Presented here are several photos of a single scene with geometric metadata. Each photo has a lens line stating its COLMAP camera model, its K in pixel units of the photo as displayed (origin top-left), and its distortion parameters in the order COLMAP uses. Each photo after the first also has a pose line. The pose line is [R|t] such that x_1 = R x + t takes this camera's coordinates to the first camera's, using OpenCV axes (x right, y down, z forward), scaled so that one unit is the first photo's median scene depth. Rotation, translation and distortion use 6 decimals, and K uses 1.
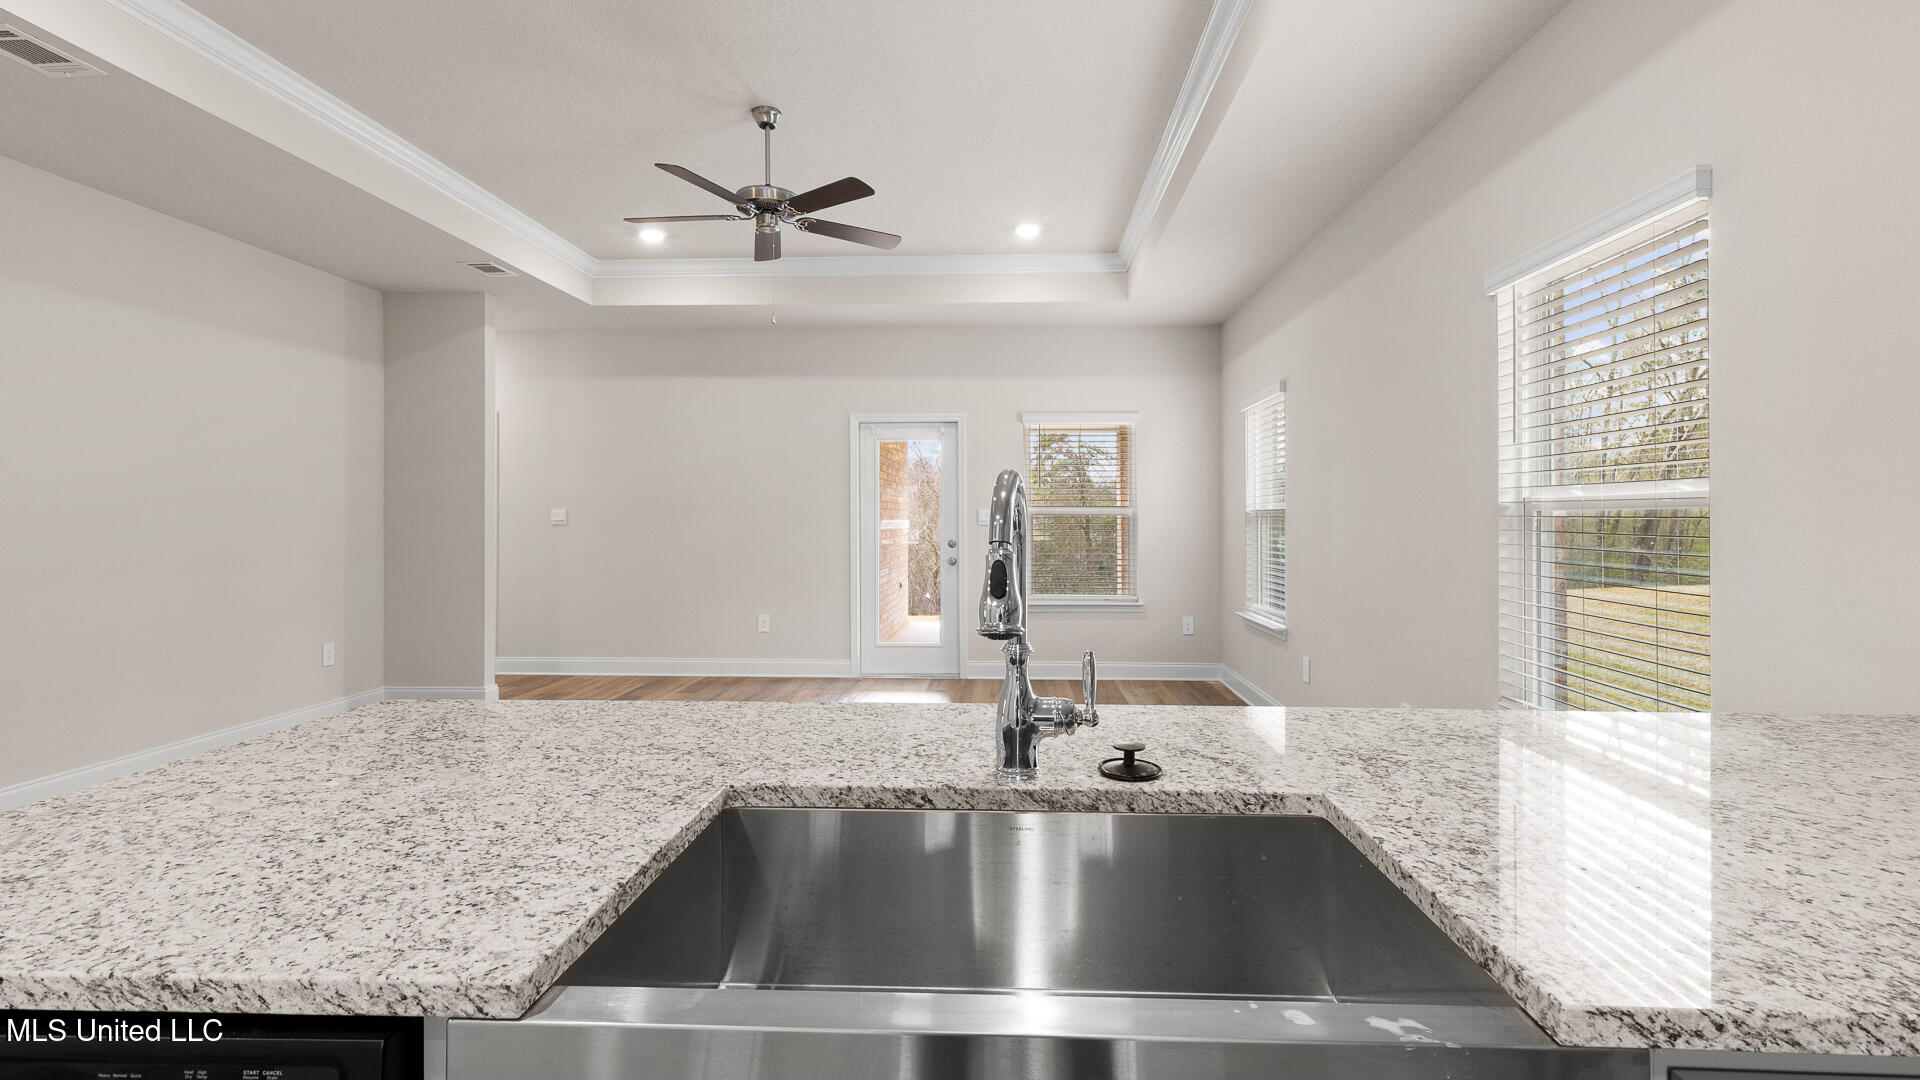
lens RADIAL K [[893.3, 0, 964.0], [0, 893.3, 517.8], [0, 0, 1]] dist [0.009222, -0.000004]
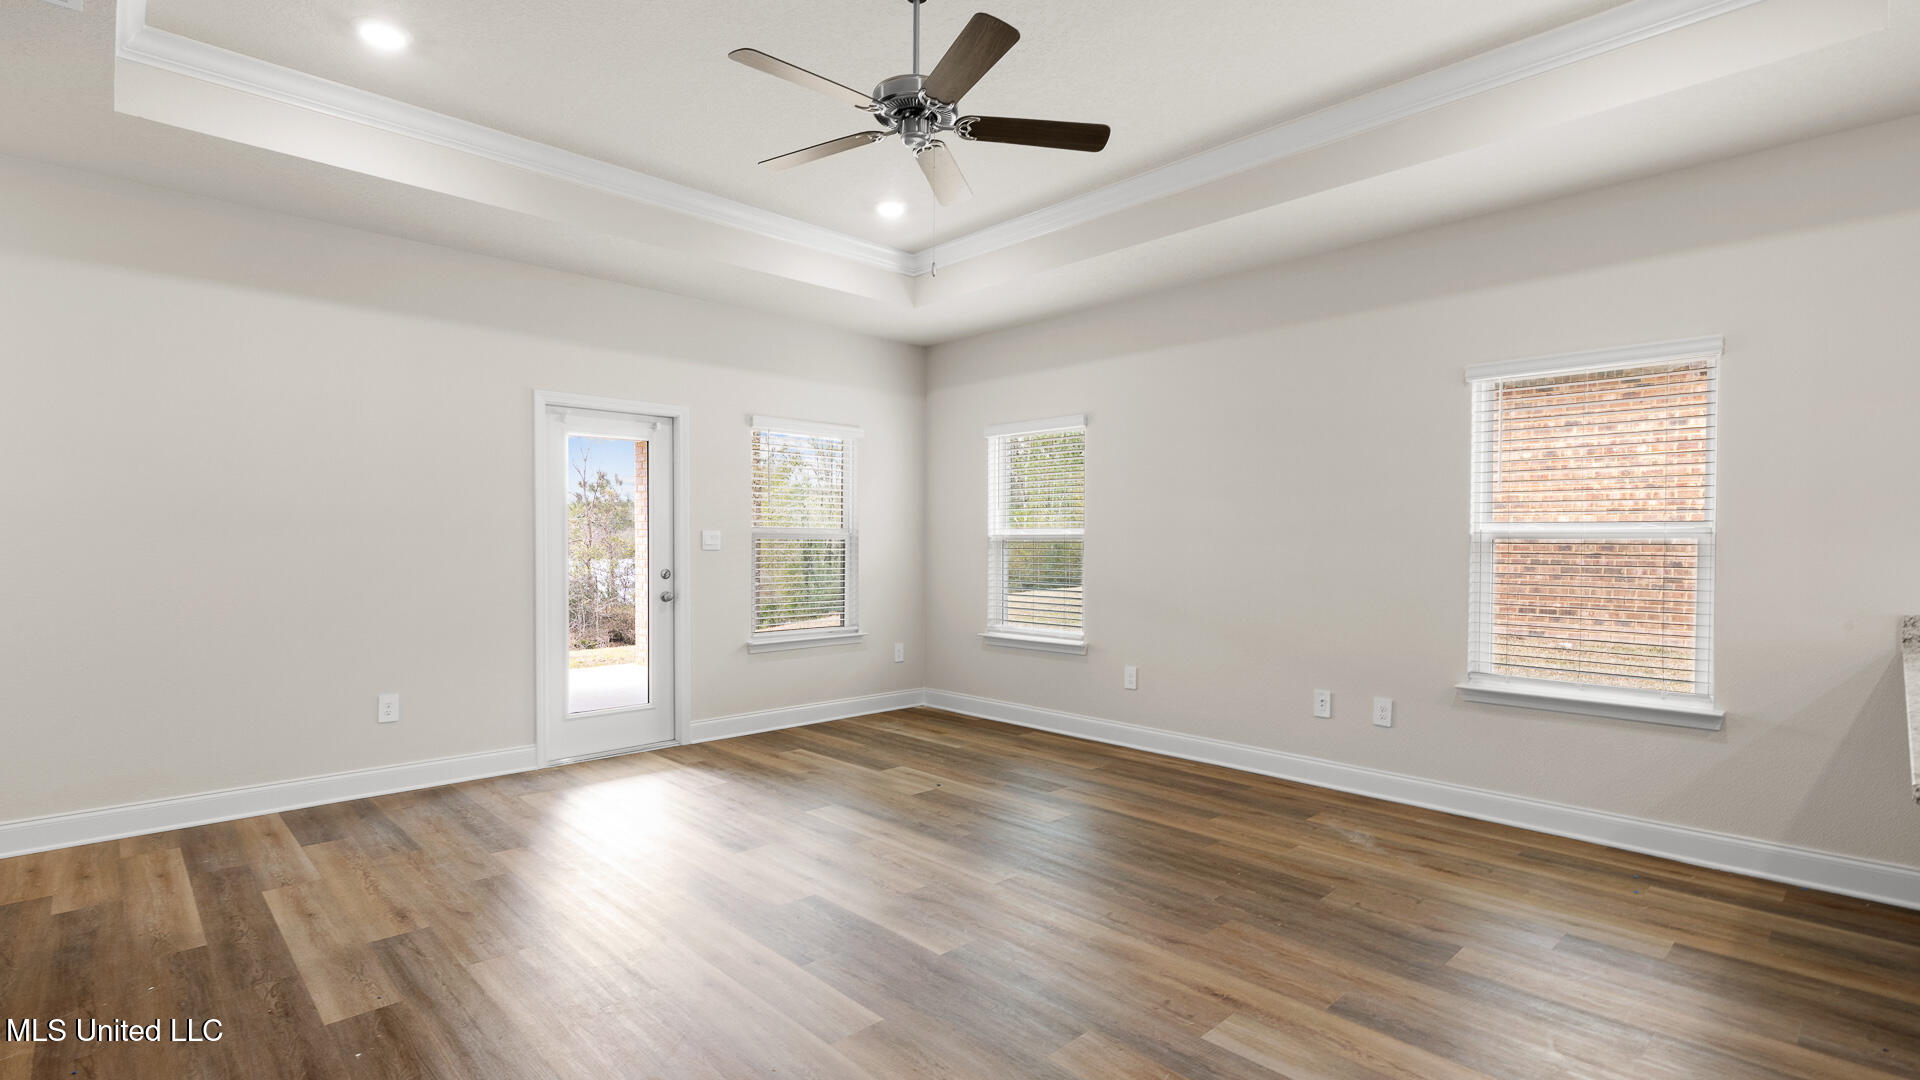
lens RADIAL K [[903.0, 0, 978.4], [0, 903.0, 553.6], [0, 0, 1]] dist [0.001003, 0.000245]
pose [[0.682822, -0.006798, 0.730553, -0.409553], [-0.002263, 0.999932, 0.011421, 0.001556], [-0.730581, -0.009452, 0.682760, 0.270613]]
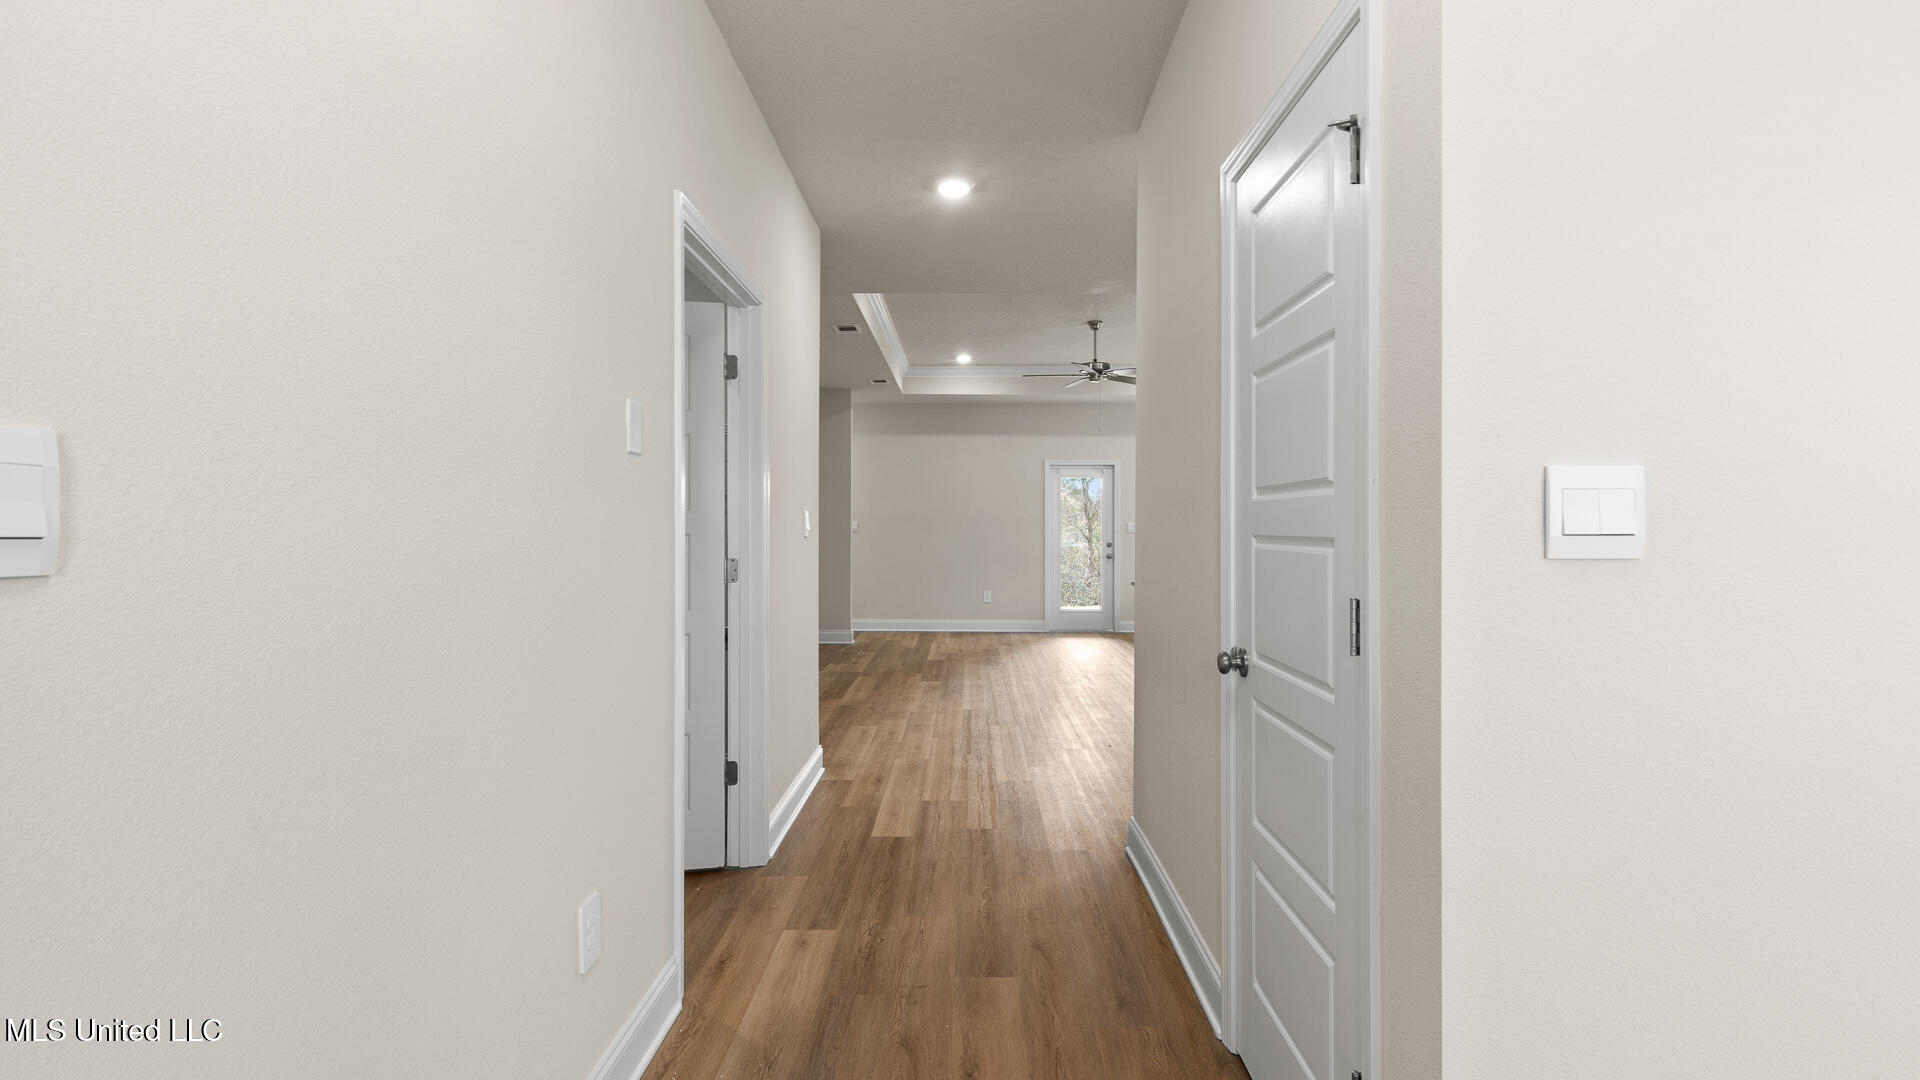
lens RADIAL K [[893.3, 0, 964.0], [0, 893.3, 517.8], [0, 0, 1]] dist [0.009222, -0.000004]
pose [[0.999276, 0.003831, 0.037841, -0.327388], [-0.003432, 0.999938, -0.010599, -0.000393], [-0.037879, 0.010462, 0.999228, -0.535716]]
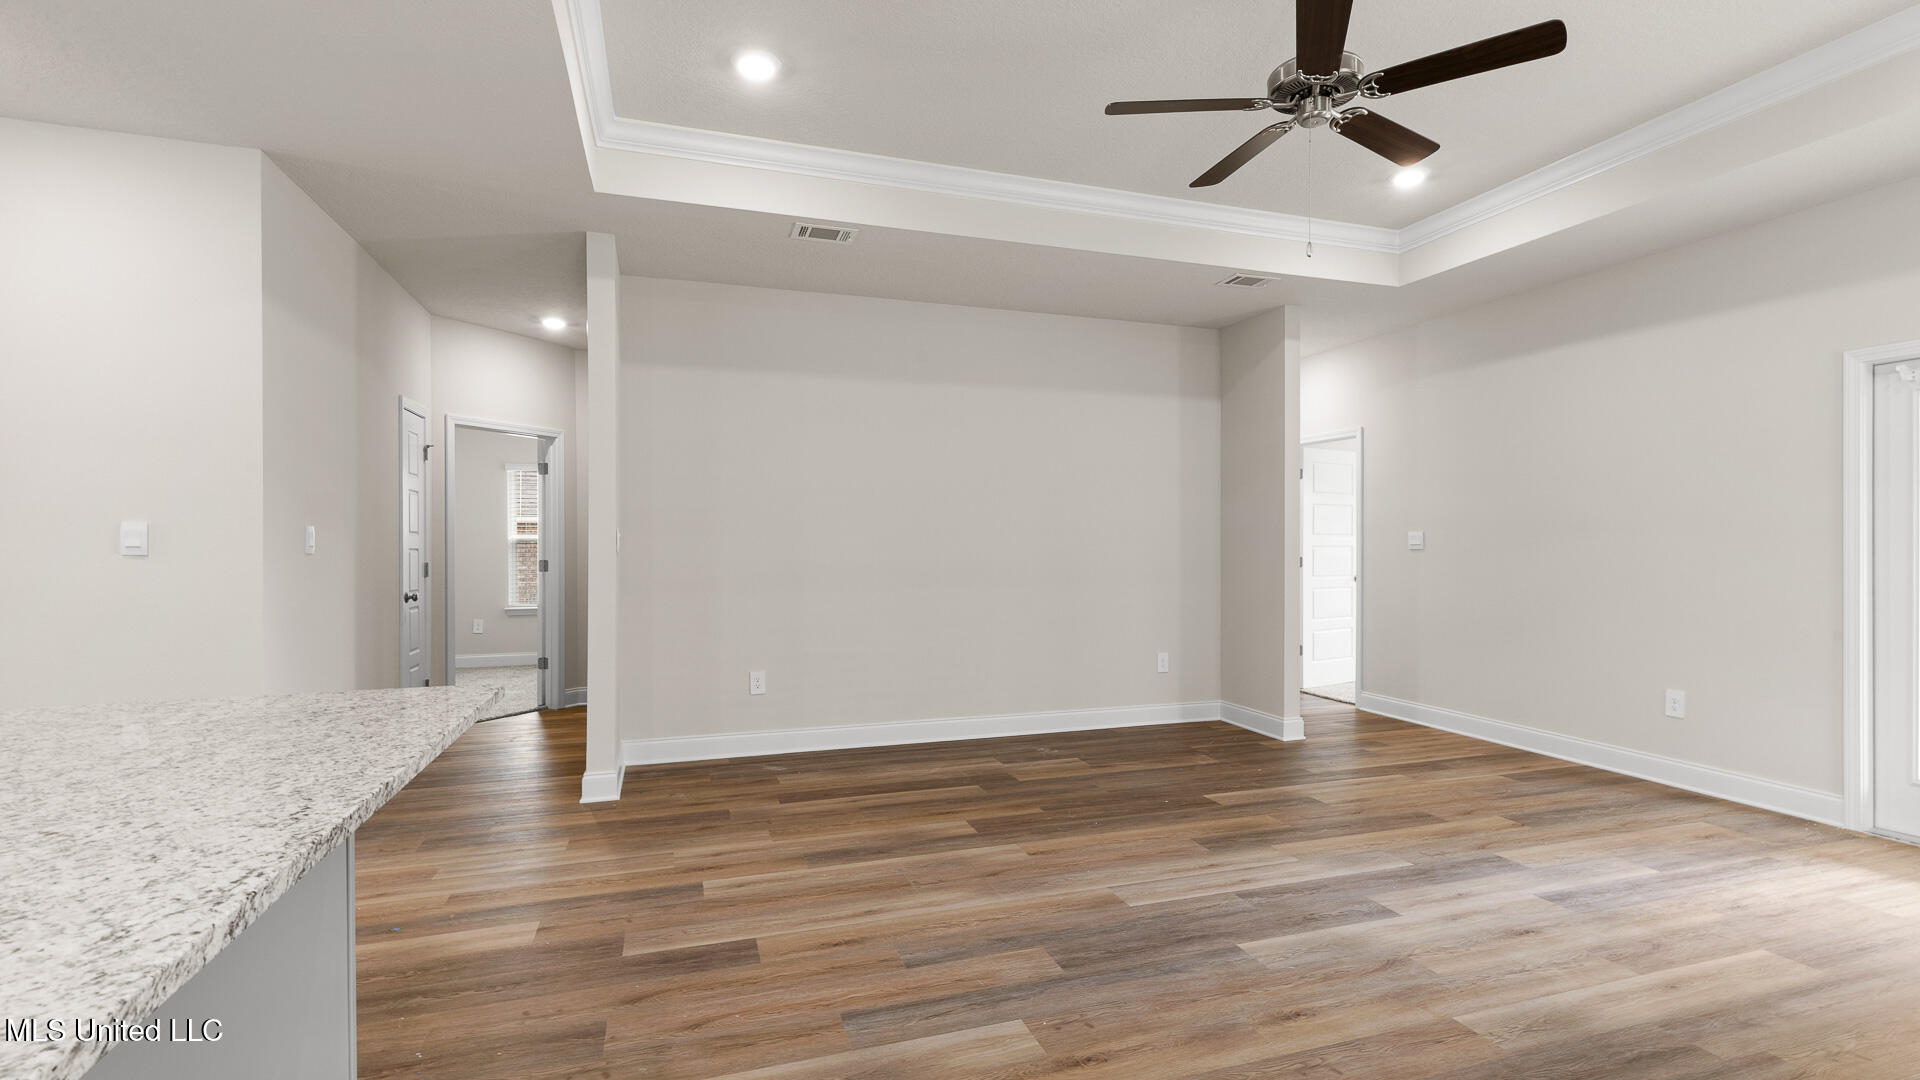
lens RADIAL K [[877.2, 0, 967.7], [0, 877.2, 548.7], [0, 0, 1]] dist [-0.000479, -0.000267]
pose [[0.361293, 0.005521, -0.932436, 0.185949], [0.000544, 0.999981, 0.006132, 0.001659], [0.932452, -0.002722, 0.361284, 0.296709]]
